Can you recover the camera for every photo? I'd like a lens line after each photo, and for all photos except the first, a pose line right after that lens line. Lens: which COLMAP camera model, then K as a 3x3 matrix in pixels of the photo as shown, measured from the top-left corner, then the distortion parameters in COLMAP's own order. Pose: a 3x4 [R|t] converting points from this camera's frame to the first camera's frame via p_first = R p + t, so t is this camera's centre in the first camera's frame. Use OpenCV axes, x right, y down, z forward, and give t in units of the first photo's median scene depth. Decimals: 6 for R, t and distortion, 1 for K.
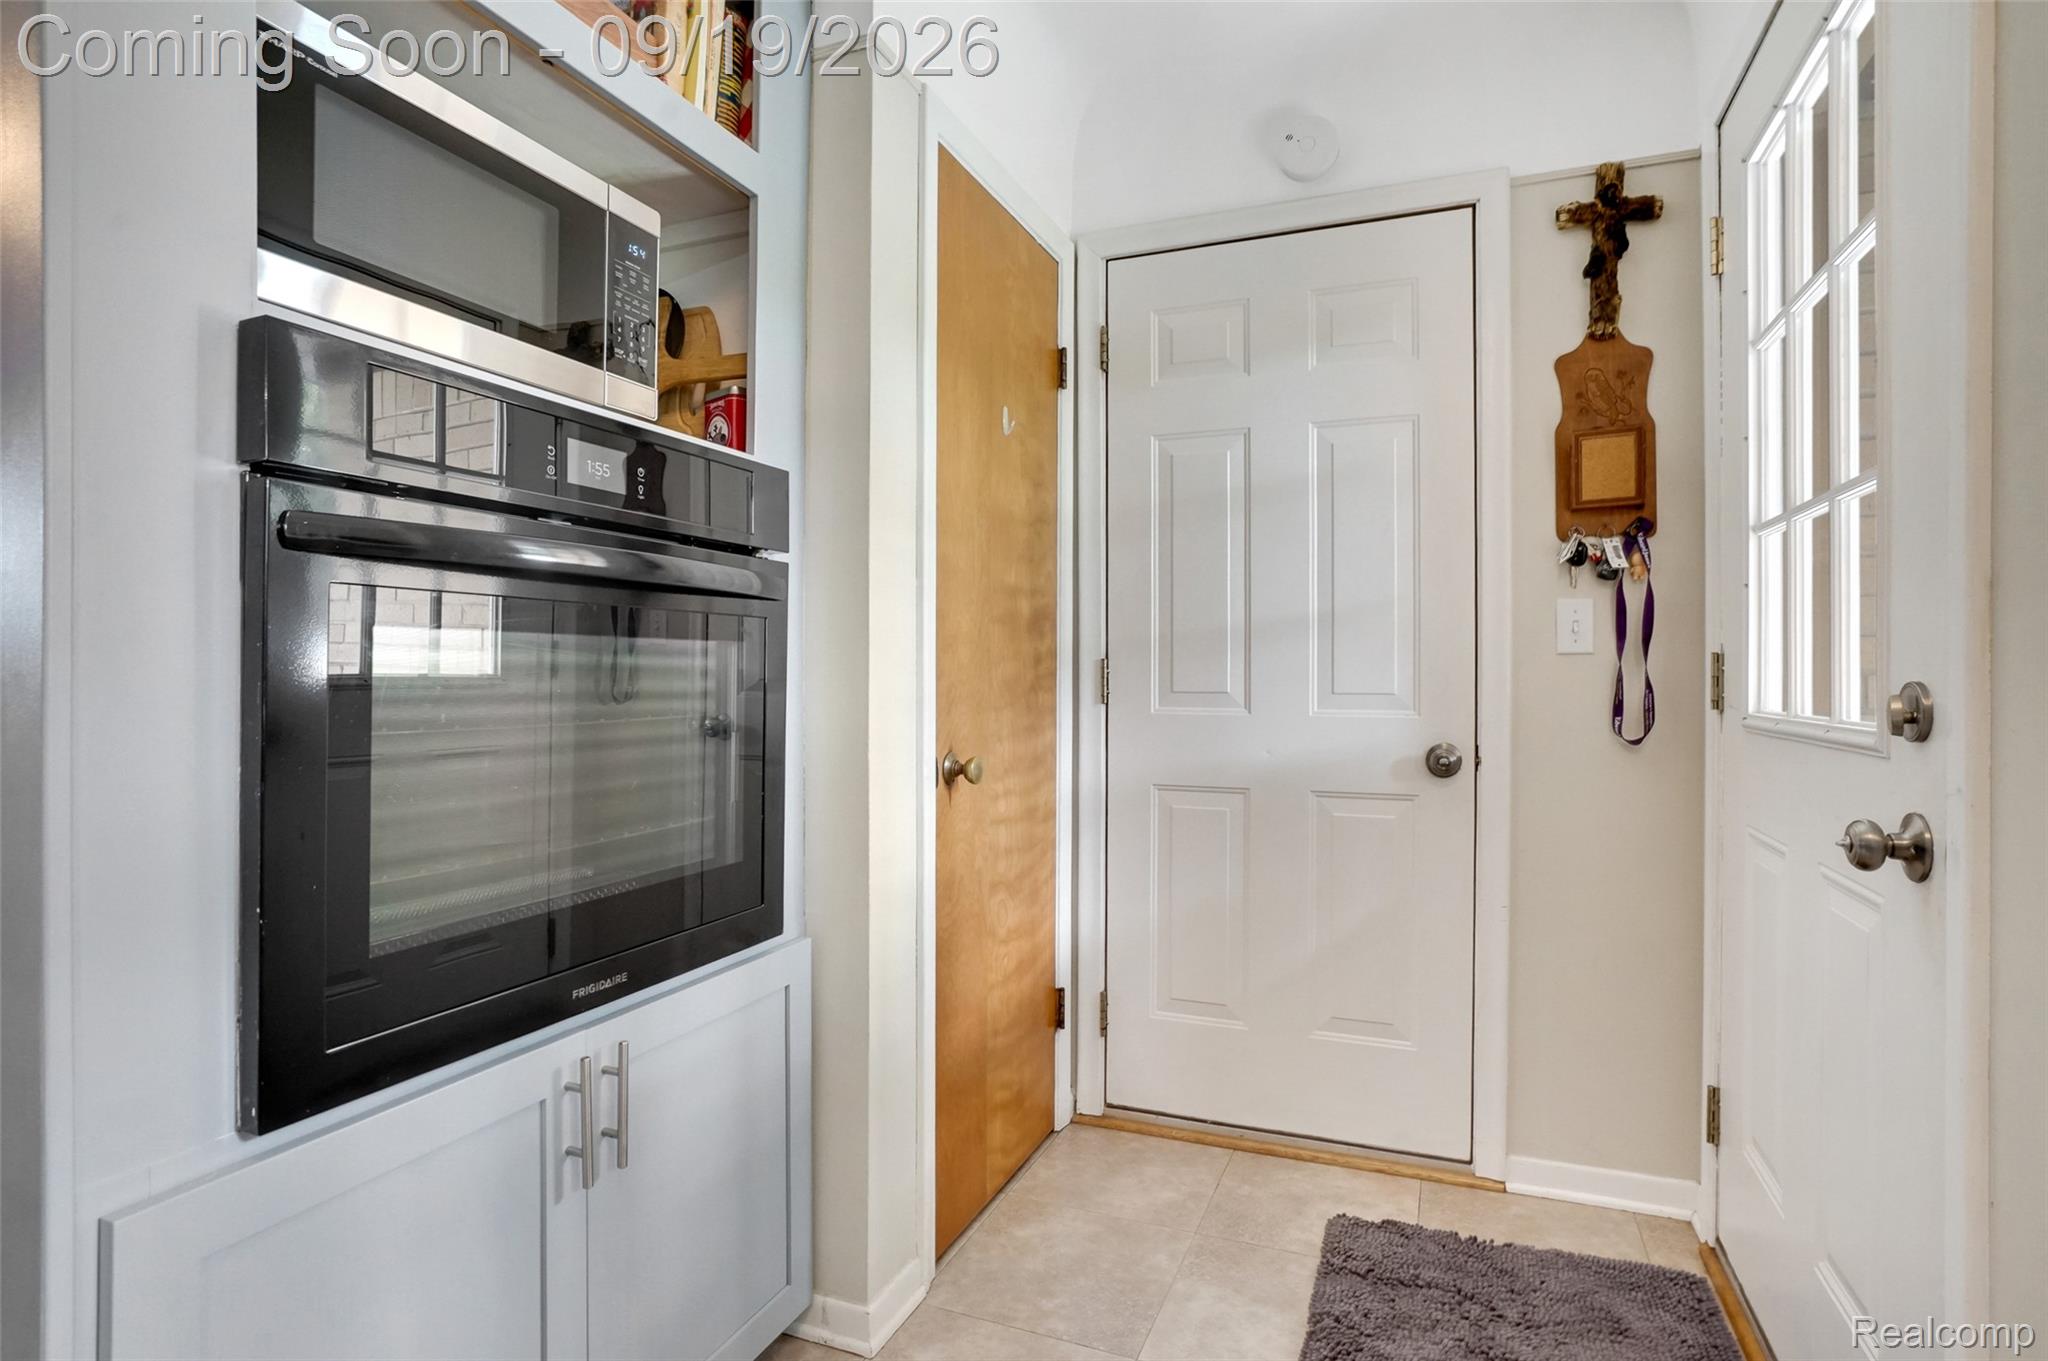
lens RADIAL K [[1027.7, 0, 1015.1], [0, 1027.7, 674.8], [0, 0, 1]] dist [-0.024931, 0.010070]
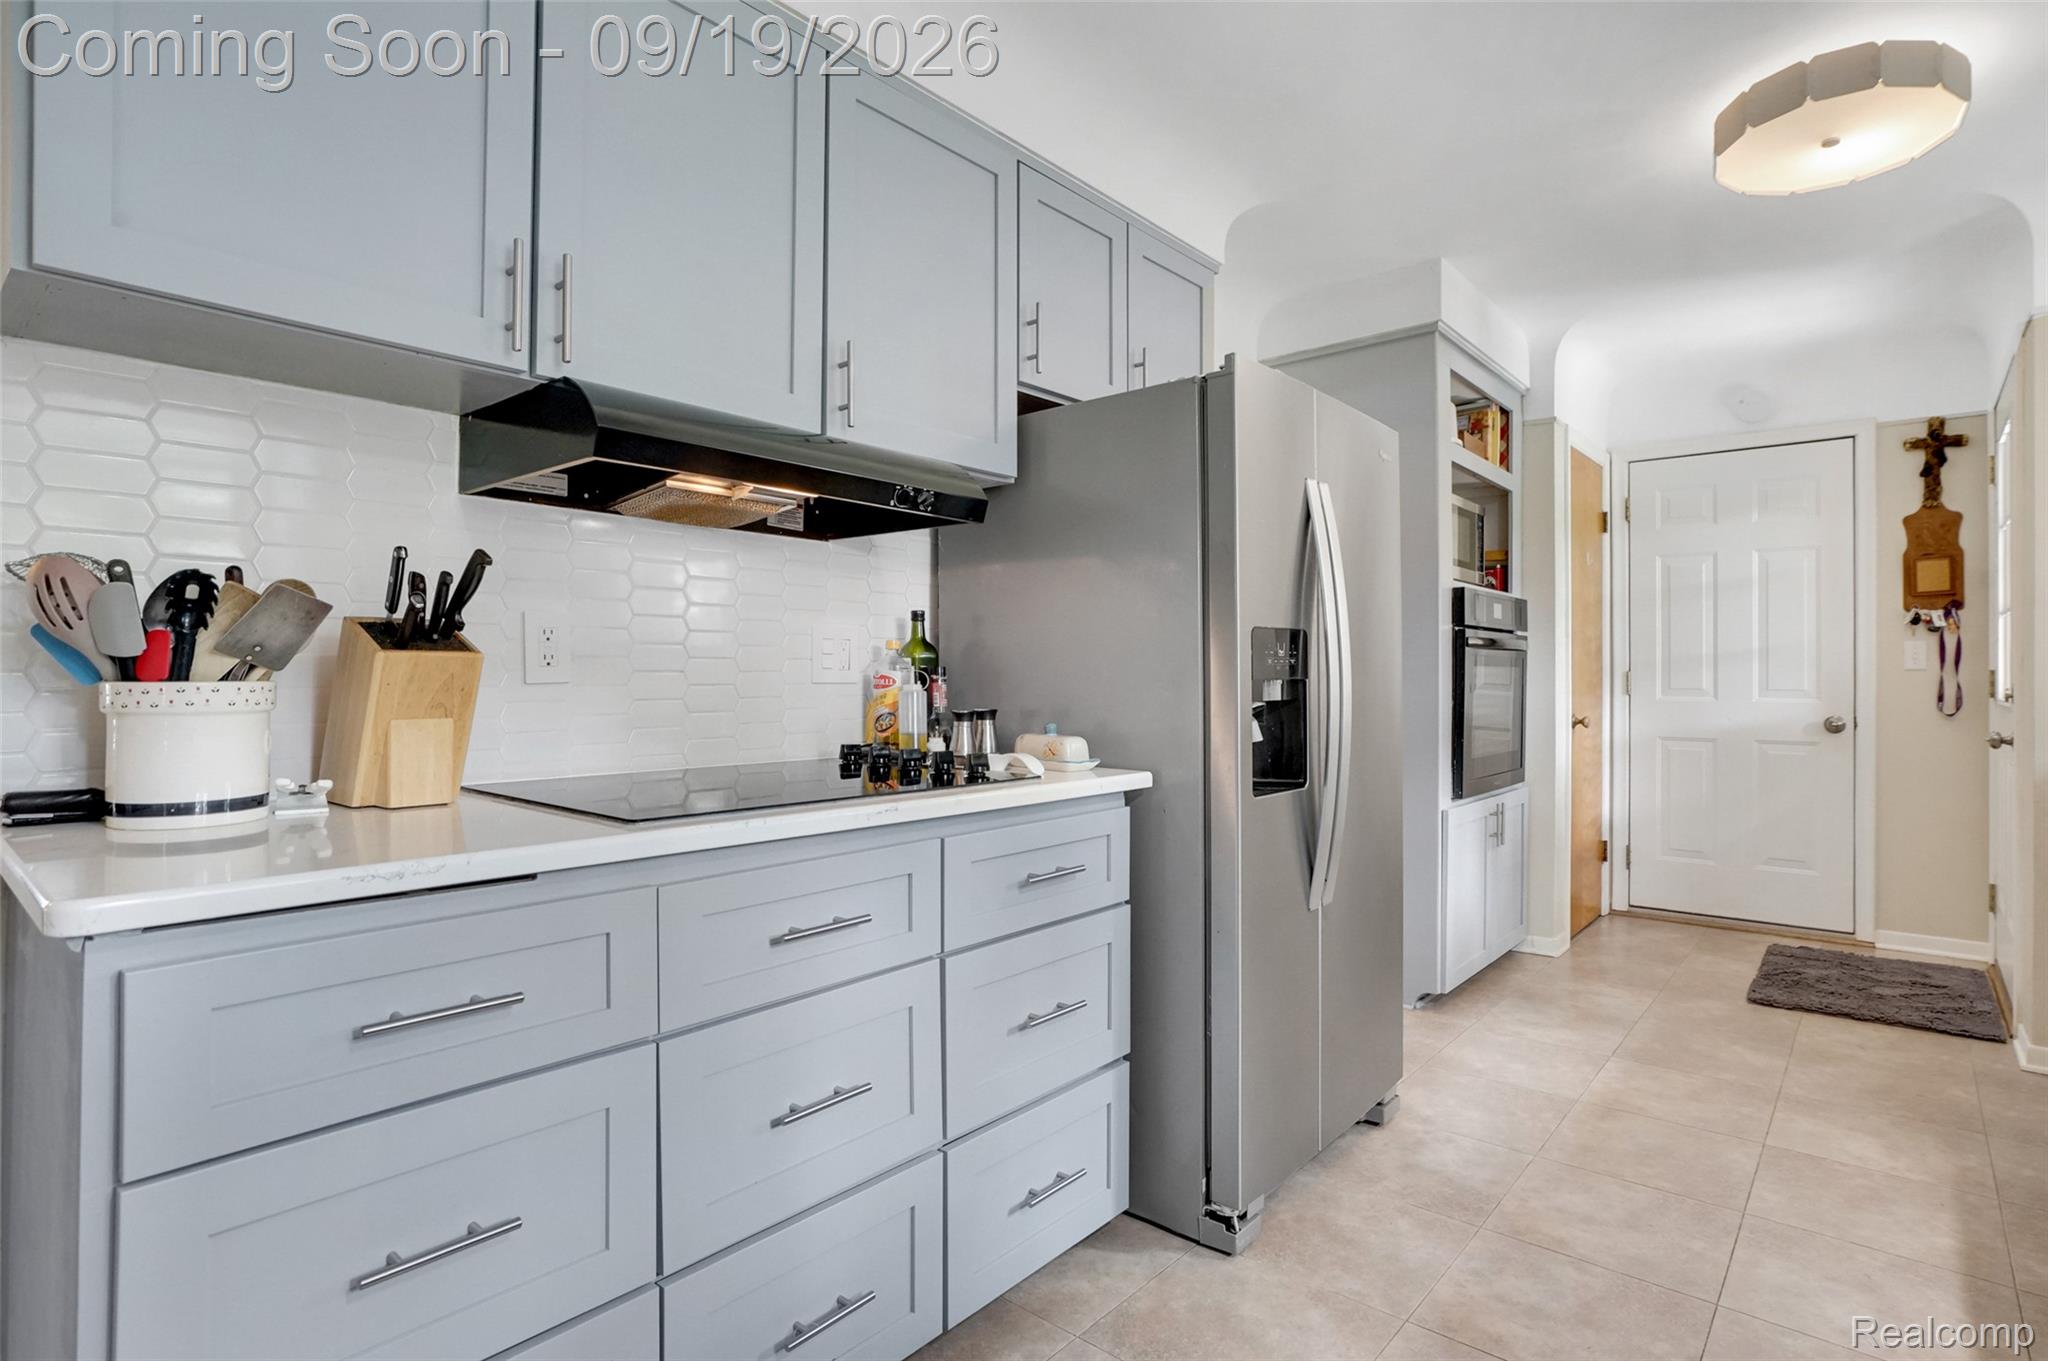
lens RADIAL K [[1027.7, 0, 1019.0], [0, 1027.7, 672.3], [0, 0, 1]] dist [-0.024931, 0.010070]
pose [[0.951973, 0.001696, -0.306178, -0.485639], [-0.003879, 0.999971, -0.006521, 0.003165], [0.306158, 0.007396, 0.951952, -1.365393]]
